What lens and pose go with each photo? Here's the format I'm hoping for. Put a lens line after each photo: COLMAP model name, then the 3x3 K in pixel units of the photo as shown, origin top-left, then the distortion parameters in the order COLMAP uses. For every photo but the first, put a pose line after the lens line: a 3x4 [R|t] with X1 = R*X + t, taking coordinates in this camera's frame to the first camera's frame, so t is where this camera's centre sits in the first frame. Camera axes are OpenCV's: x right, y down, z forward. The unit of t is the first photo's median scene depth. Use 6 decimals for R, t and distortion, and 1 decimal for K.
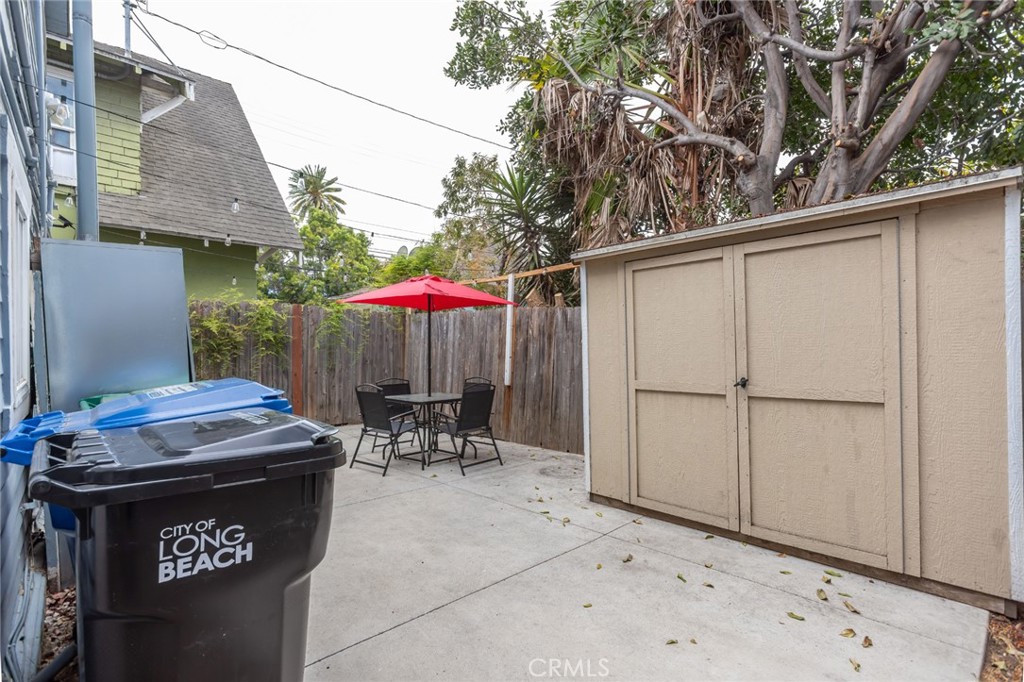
lens RADIAL K [[485.9, 0, 511.4], [0, 485.9, 343.4], [0, 0, 1]] dist [-0.007961, 0.000451]
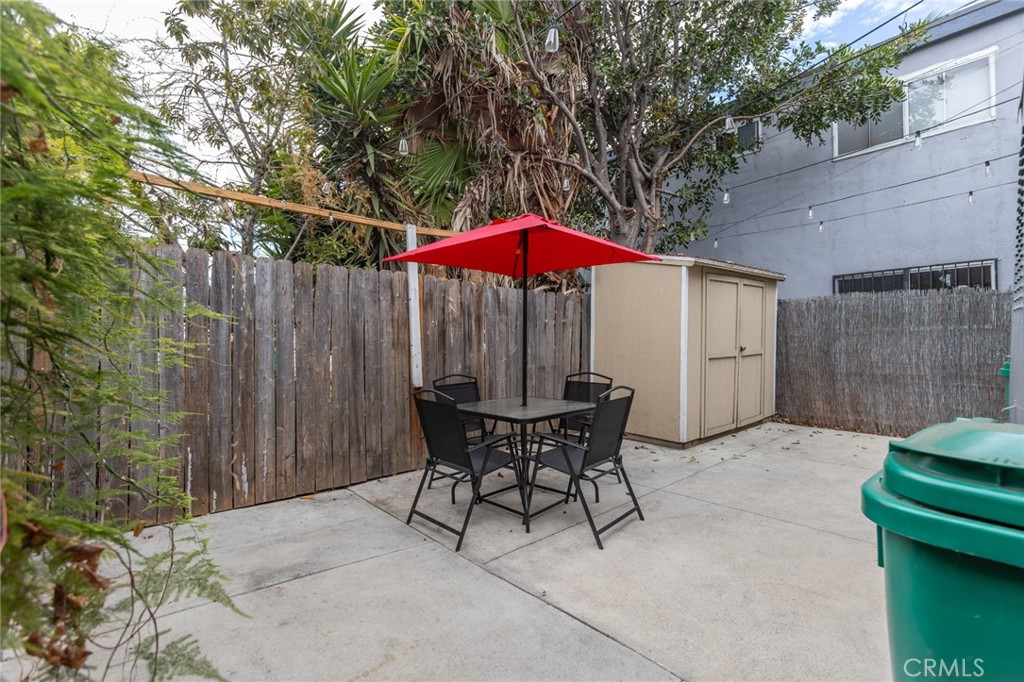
lens RADIAL K [[485.9, 0, 511.4], [0, 485.9, 343.4], [0, 0, 1]] dist [-0.007961, 0.000451]
pose [[0.028299, -0.000983, 0.999599, -0.748939], [0.002235, 0.999997, 0.000920, 0.027667], [-0.999597, 0.002208, 0.028301, 0.937347]]
